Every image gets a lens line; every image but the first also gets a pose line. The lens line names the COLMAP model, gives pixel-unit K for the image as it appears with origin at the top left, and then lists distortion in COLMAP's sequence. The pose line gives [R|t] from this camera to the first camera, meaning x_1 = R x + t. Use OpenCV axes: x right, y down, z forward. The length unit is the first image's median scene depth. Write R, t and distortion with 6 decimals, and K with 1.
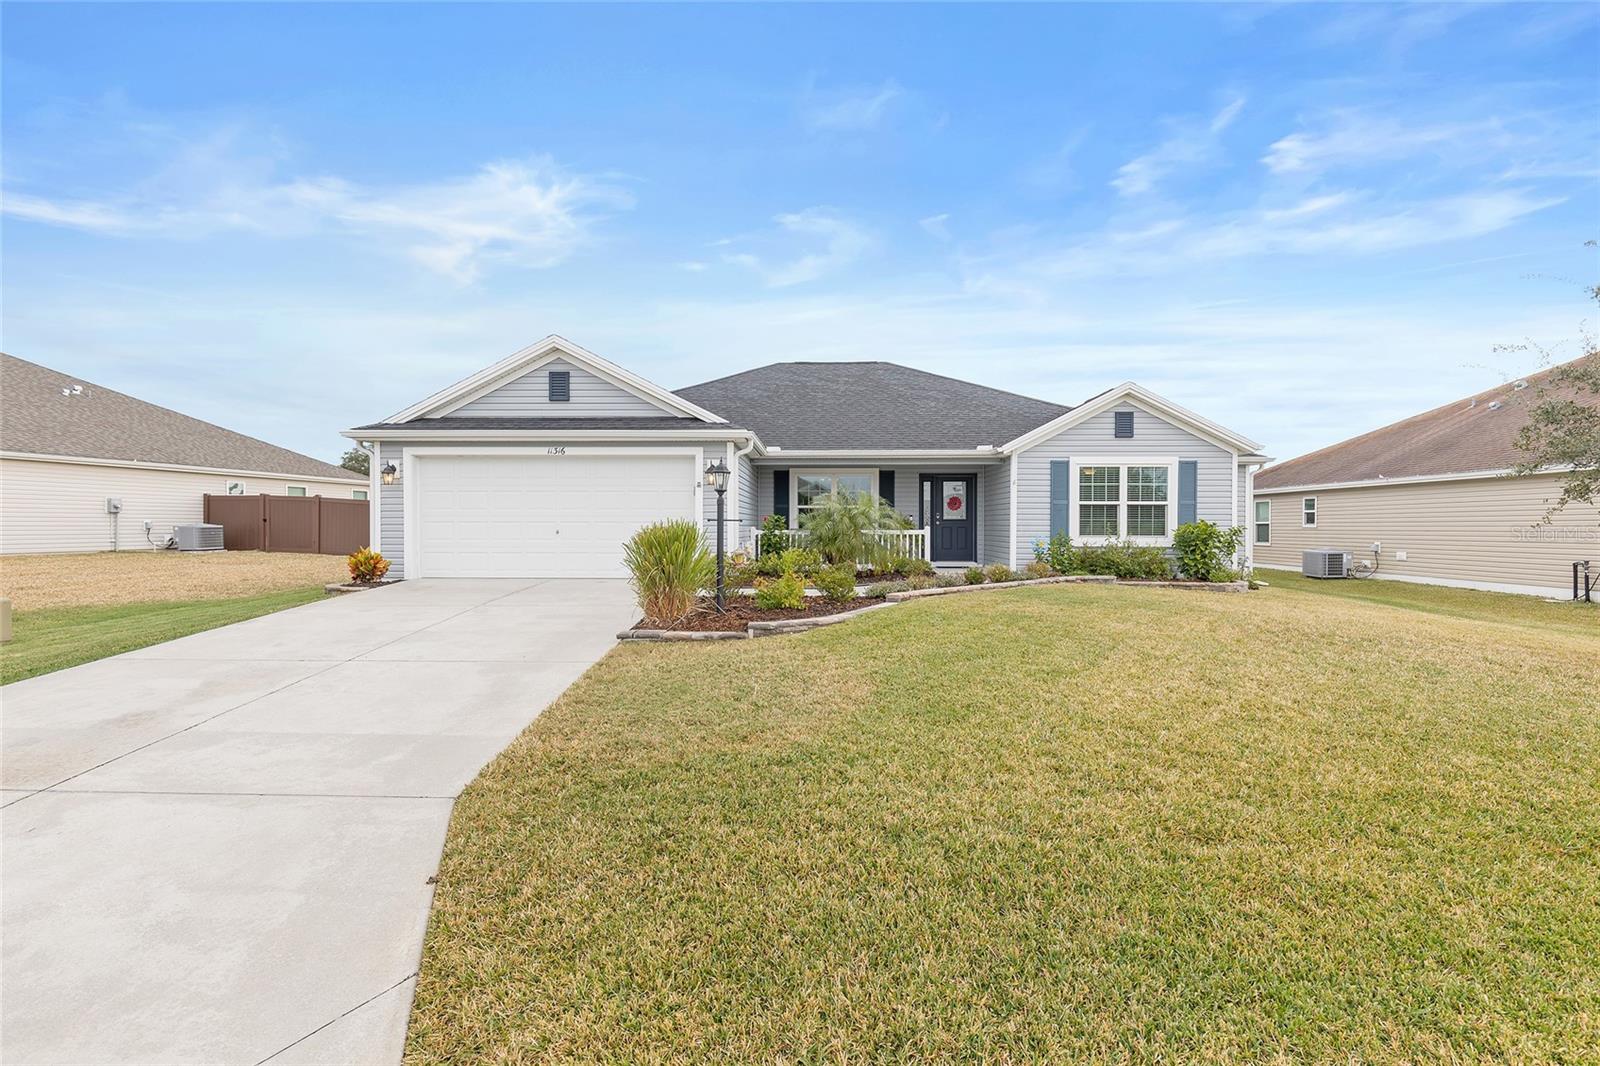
lens RADIAL K [[726.5, 0, 800.0], [0, 726.5, 533.0], [0, 0, 1]] dist [0.002453, 0.000207]
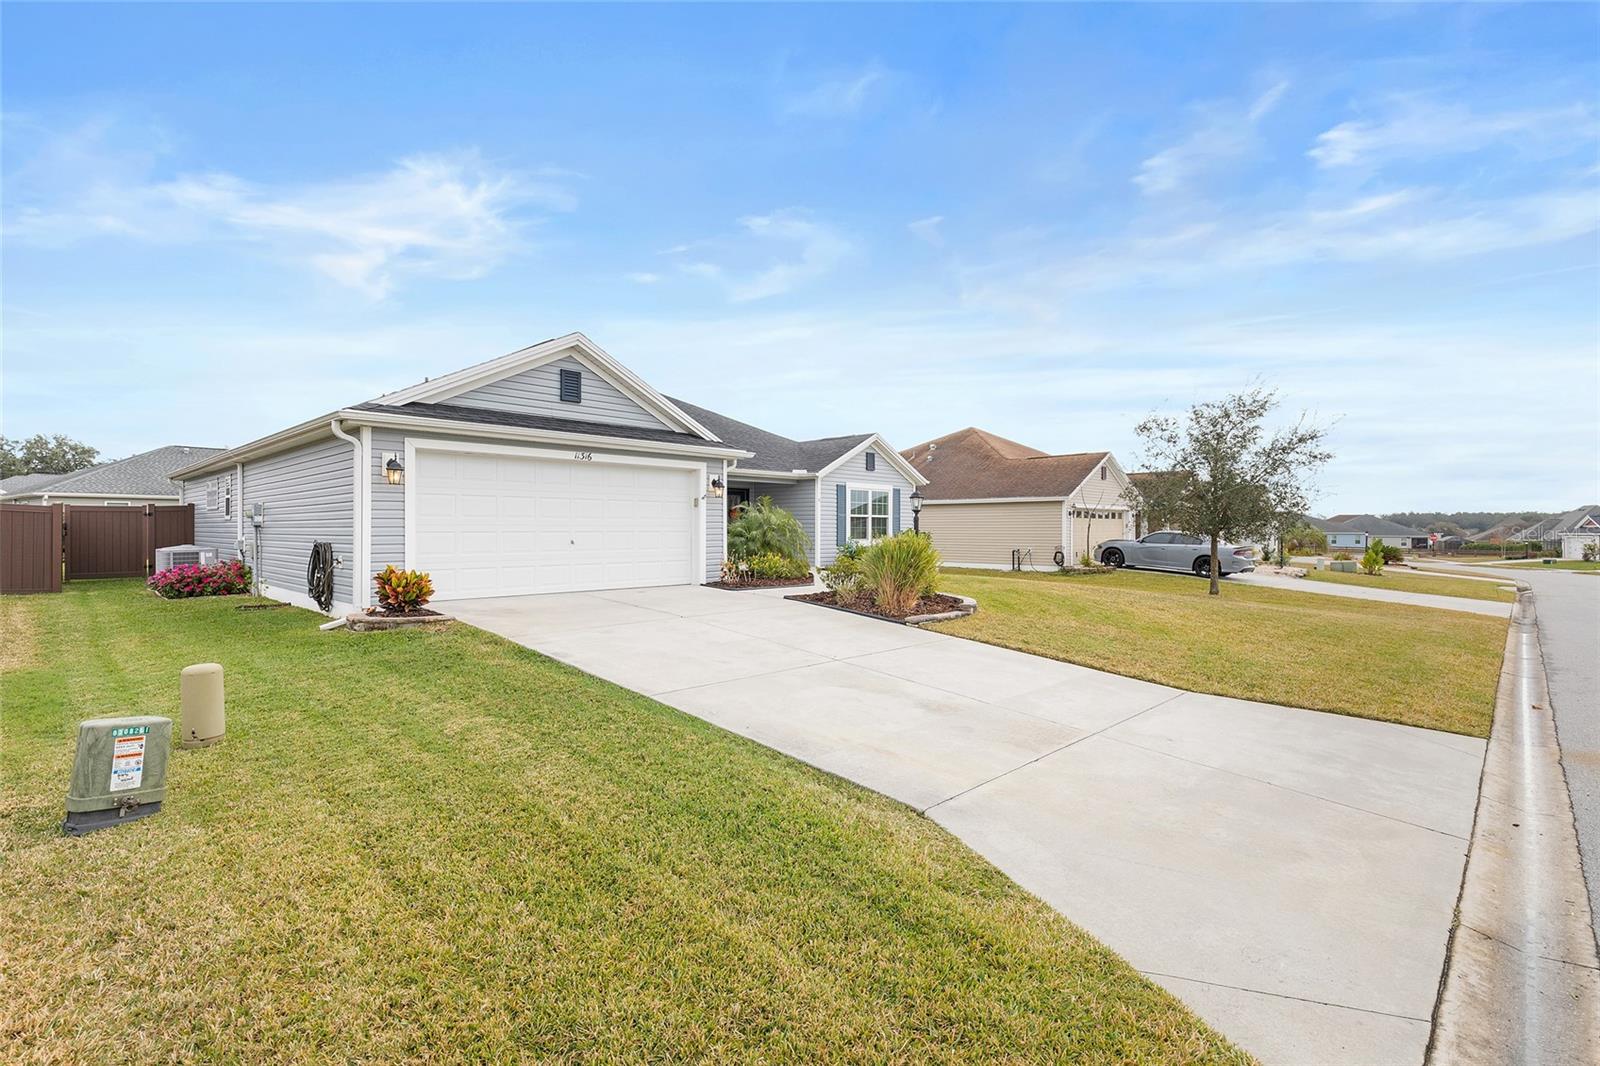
lens RADIAL K [[726.5, 0, 800.0], [0, 726.5, 533.0], [0, 0, 1]] dist [0.002453, 0.000207]
pose [[0.680893, -0.005174, 0.732365, -0.699890], [0.006106, 0.999980, 0.001387, -0.010910], [-0.732358, 0.003528, 0.680911, 0.127628]]
